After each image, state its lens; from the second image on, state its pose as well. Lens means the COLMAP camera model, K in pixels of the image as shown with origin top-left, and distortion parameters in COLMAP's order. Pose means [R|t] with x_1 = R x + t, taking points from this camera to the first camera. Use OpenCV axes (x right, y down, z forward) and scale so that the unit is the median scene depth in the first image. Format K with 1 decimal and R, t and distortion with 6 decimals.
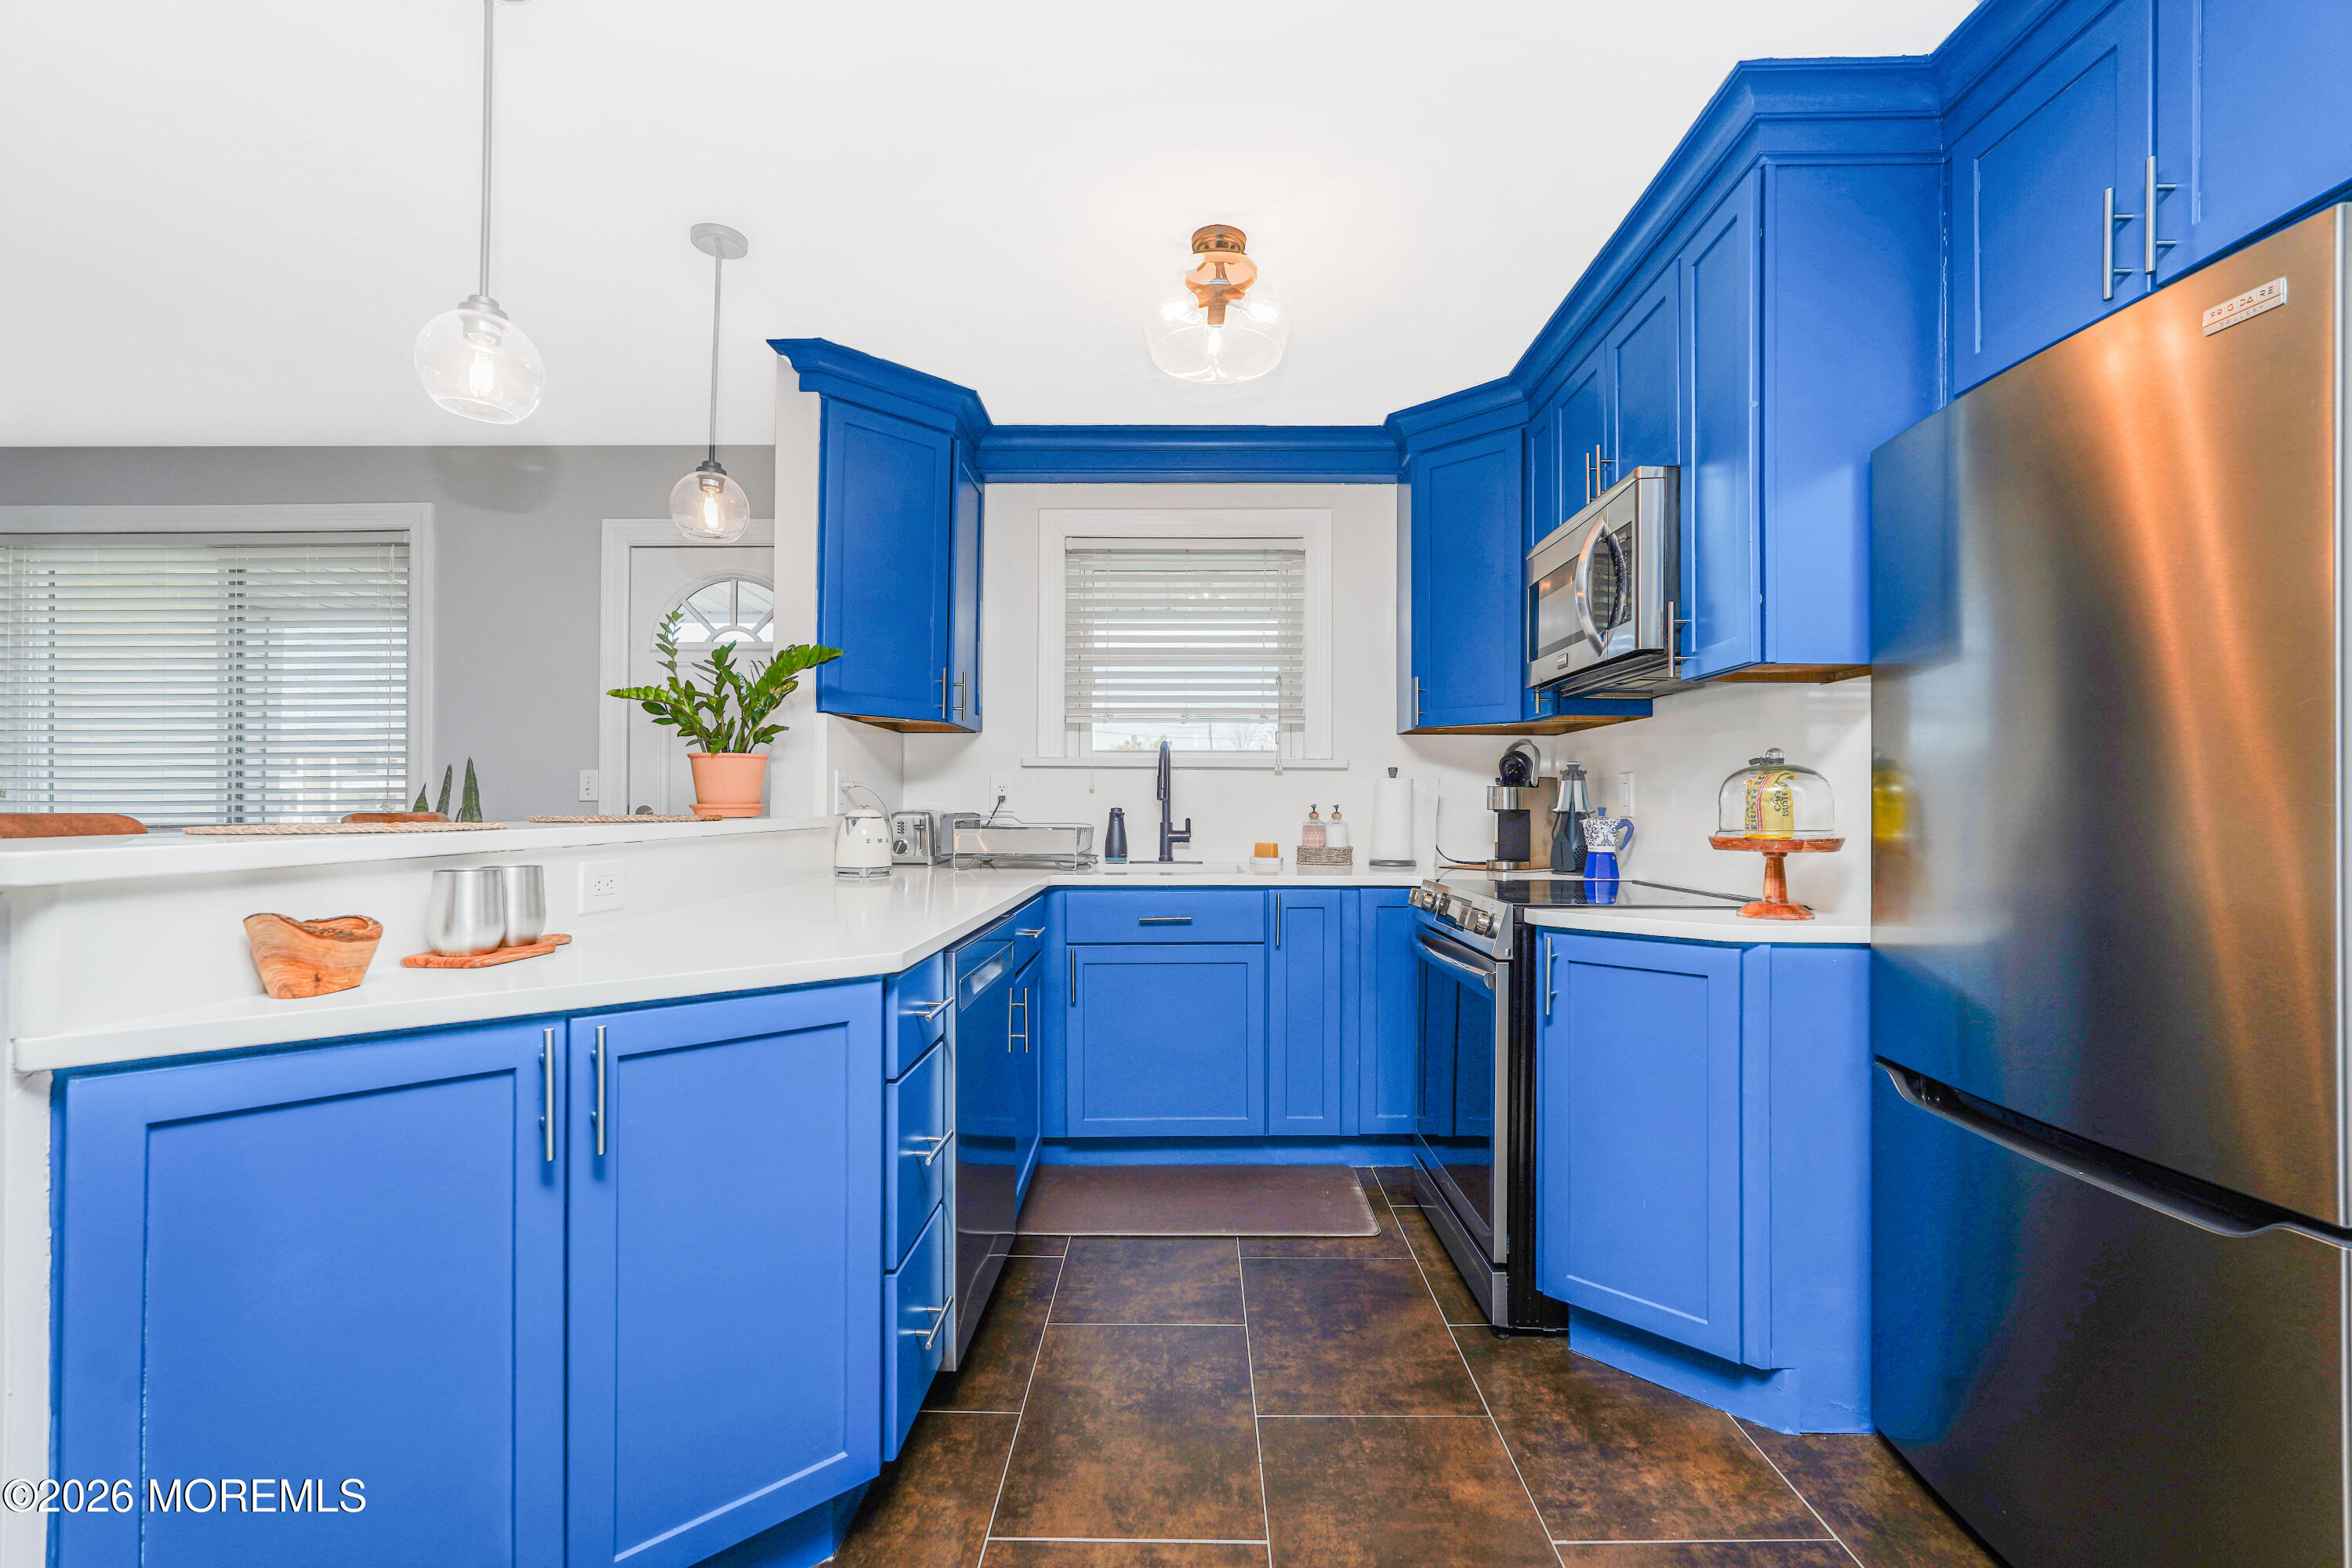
lens RADIAL K [[1044.8, 0, 1178.5], [0, 1044.8, 793.1], [0, 0, 1]] dist [-0.010159, 0.001396]
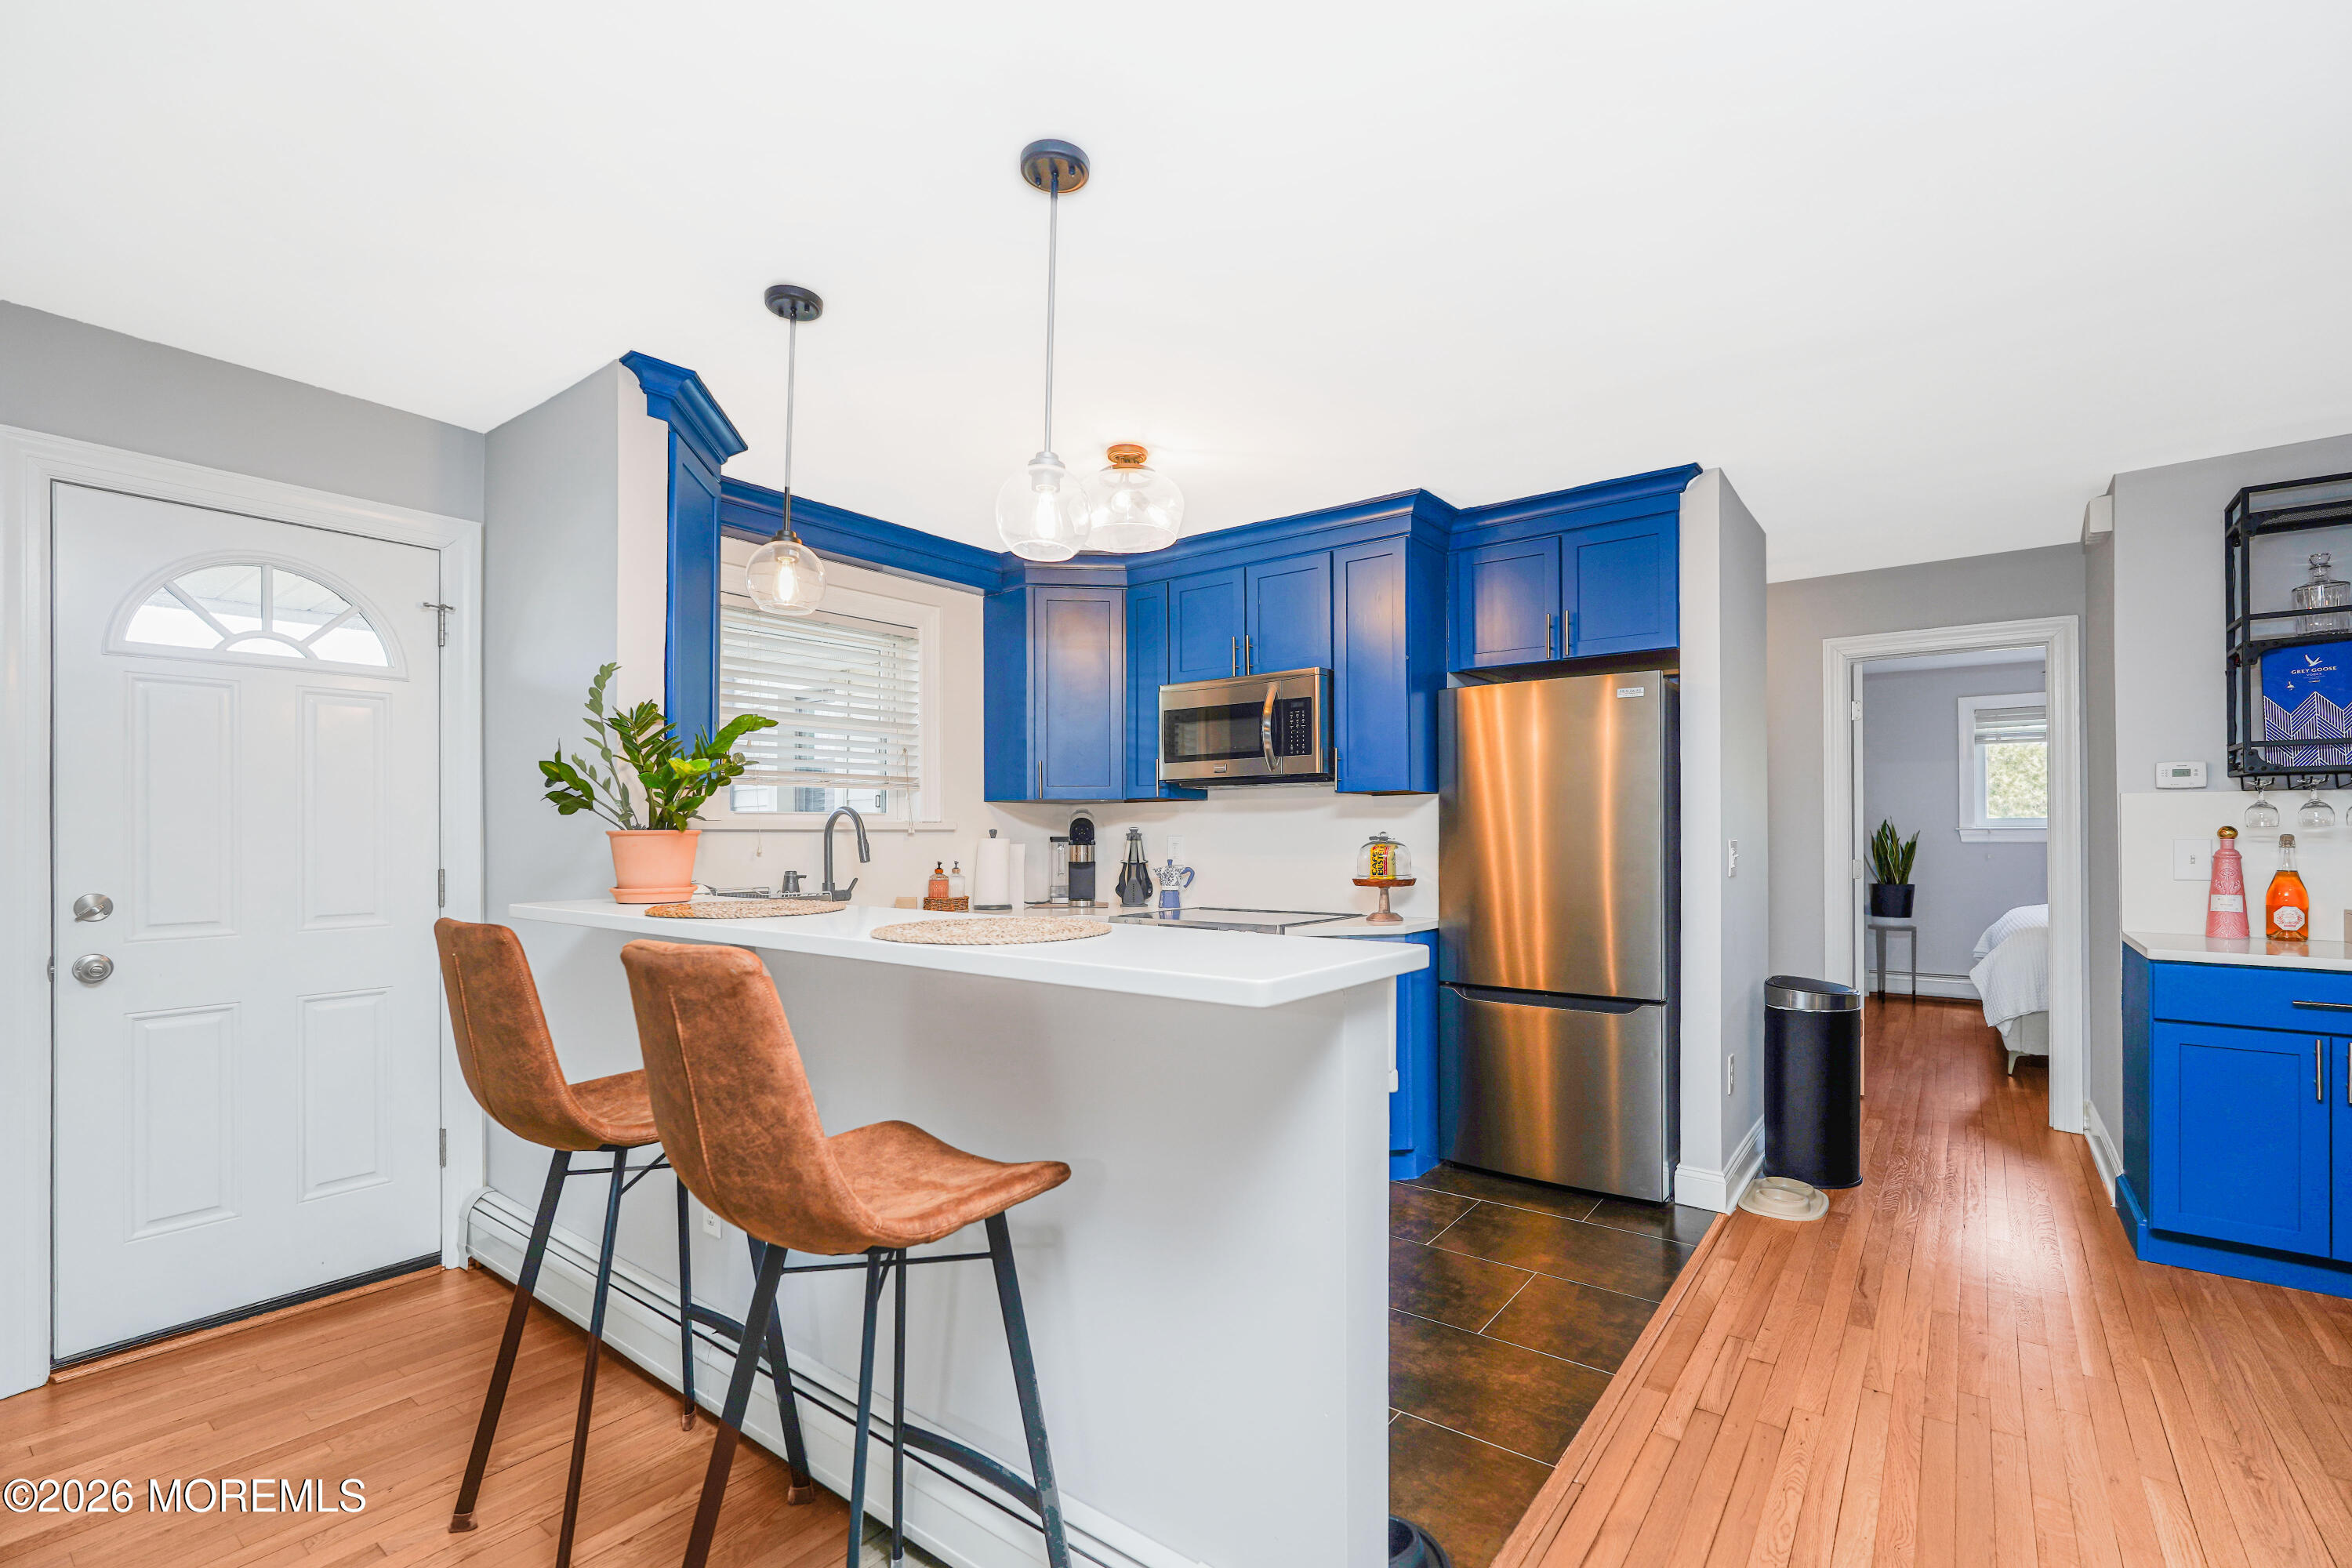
lens RADIAL K [[1044.8, 0, 1188.6], [0, 1044.8, 827.6], [0, 0, 1]] dist [-0.010159, 0.001396]
pose [[0.589841, -0.005108, 0.807503, -0.822491], [-0.002021, 0.999968, 0.007802, -0.045659], [-0.807517, -0.006234, 0.589812, 0.112936]]
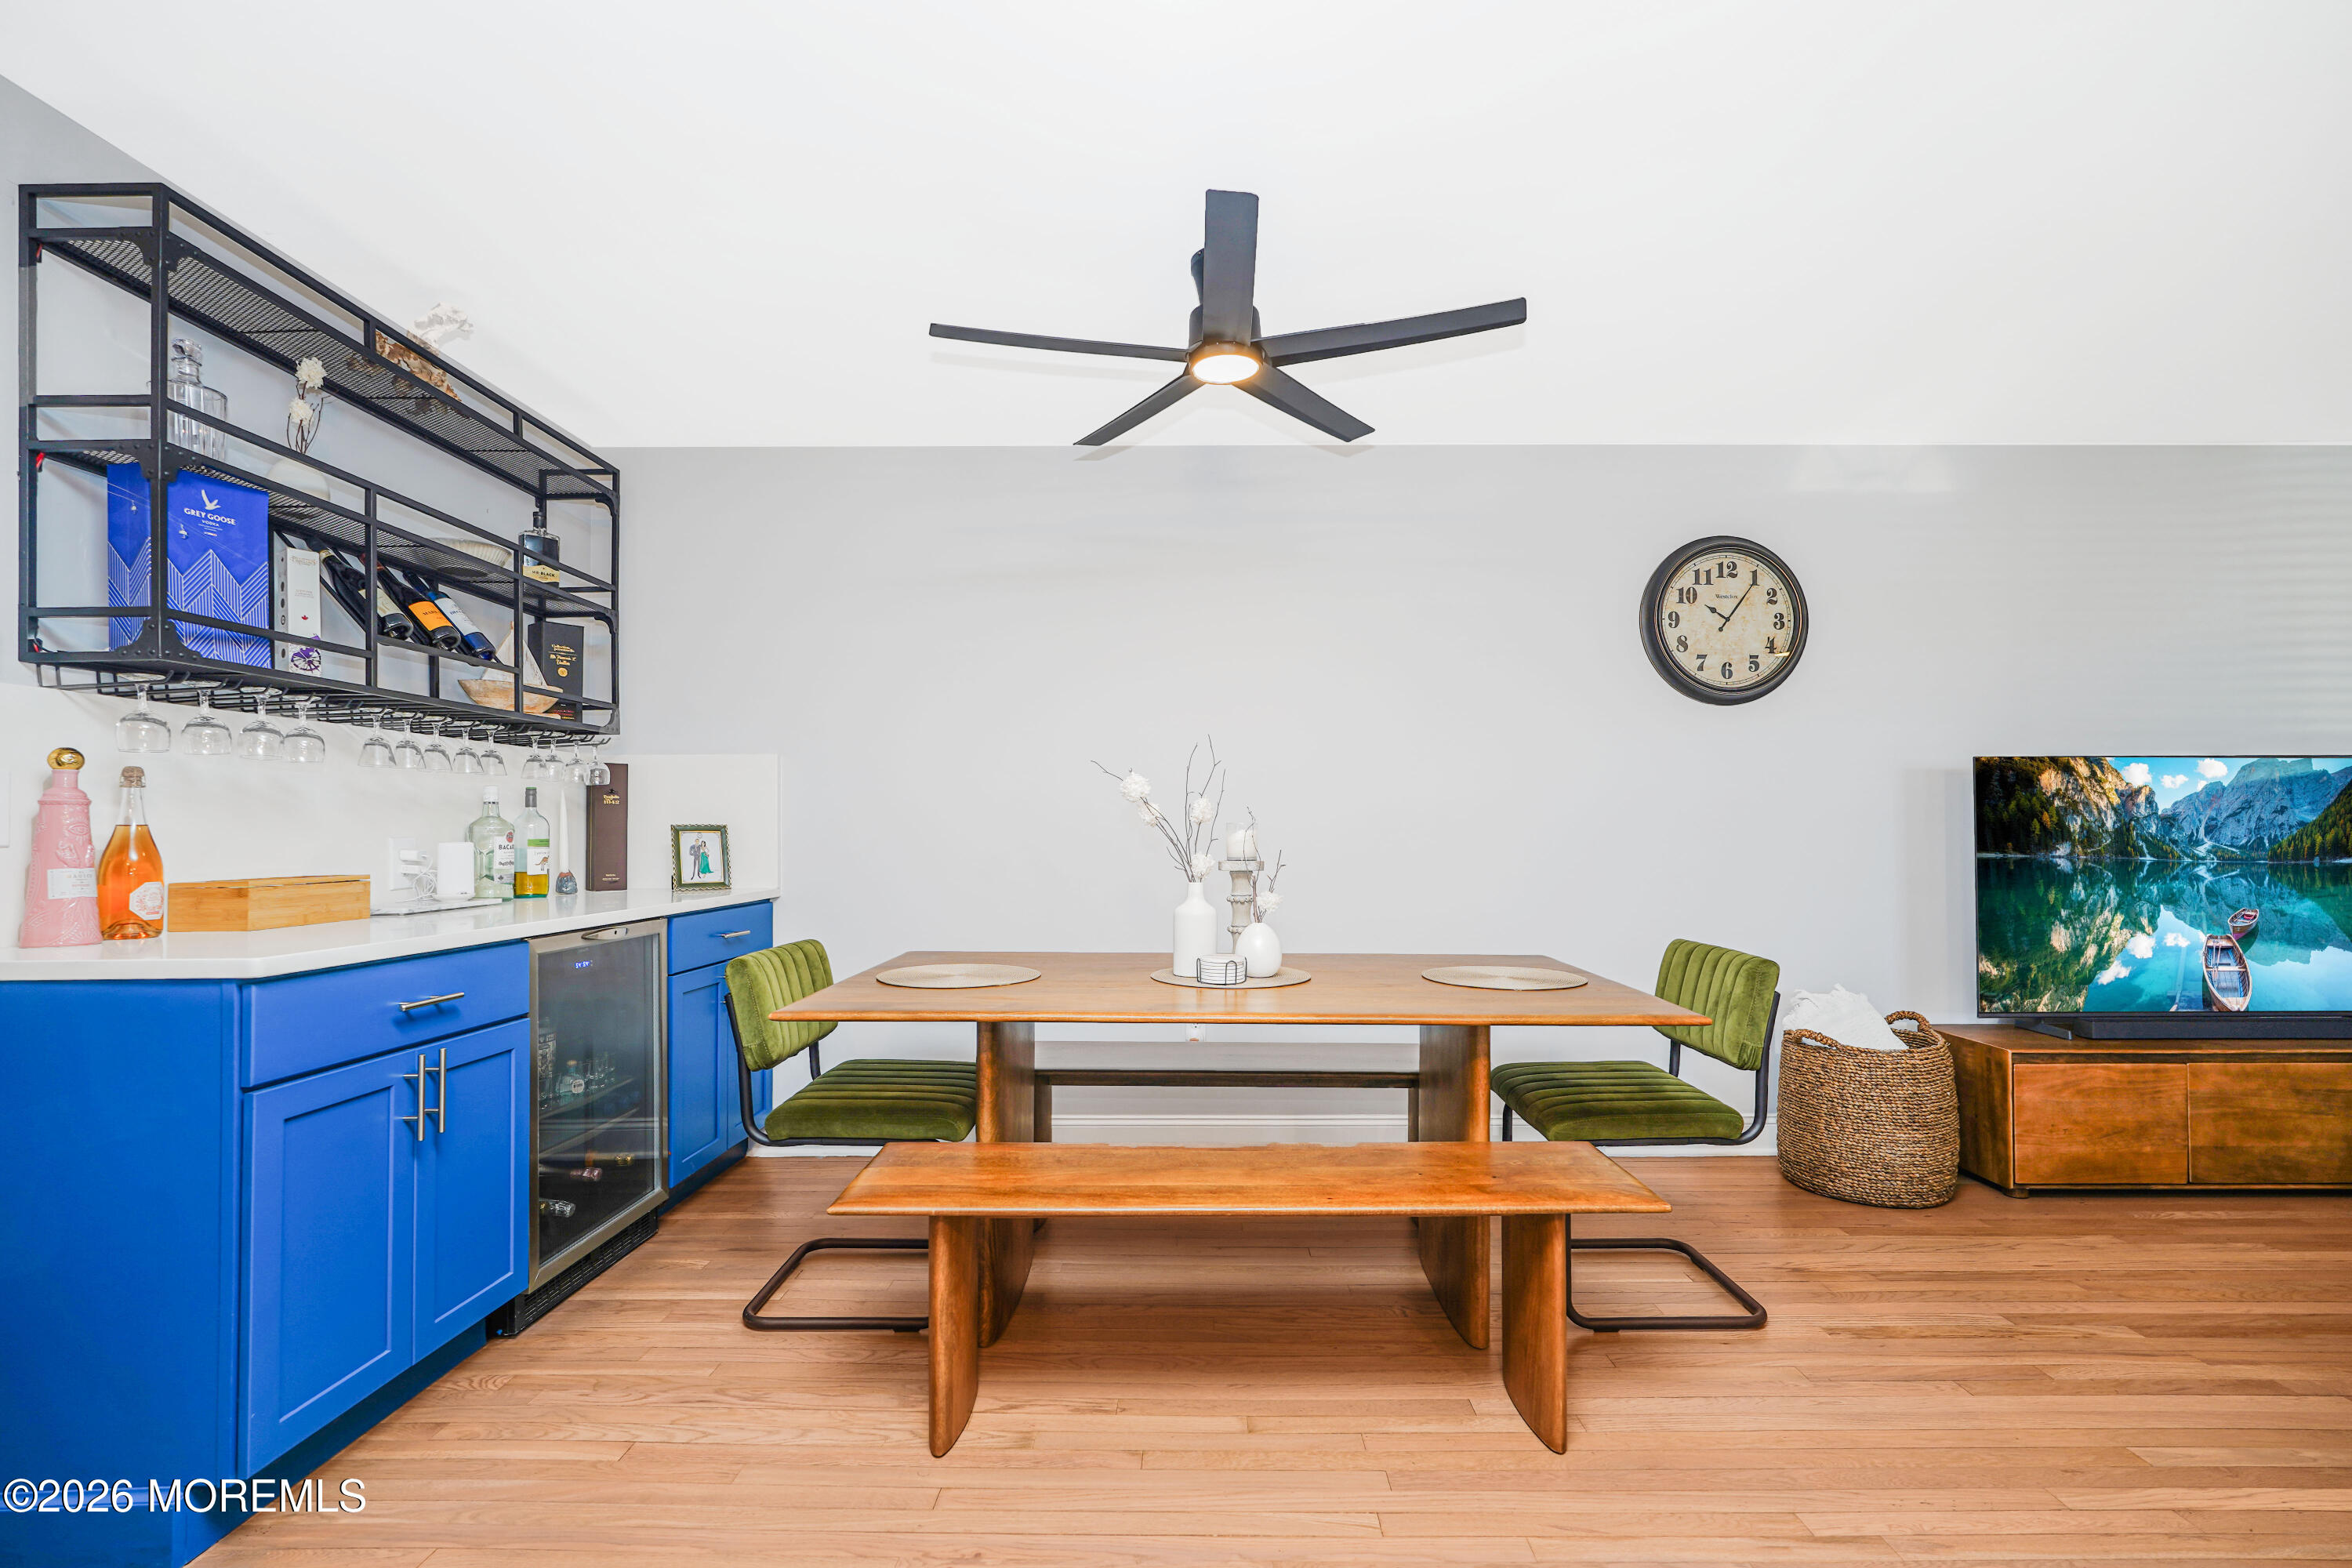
lens RADIAL K [[1044.8, 0, 1172.0], [0, 1044.8, 796.6], [0, 0, 1]] dist [-0.010159, 0.001396]
pose [[-0.999715, 0.002103, -0.023799, 0.091501], [0.003003, 0.999279, -0.037854, 0.013320], [0.023702, -0.037915, -0.999000, 0.489694]]
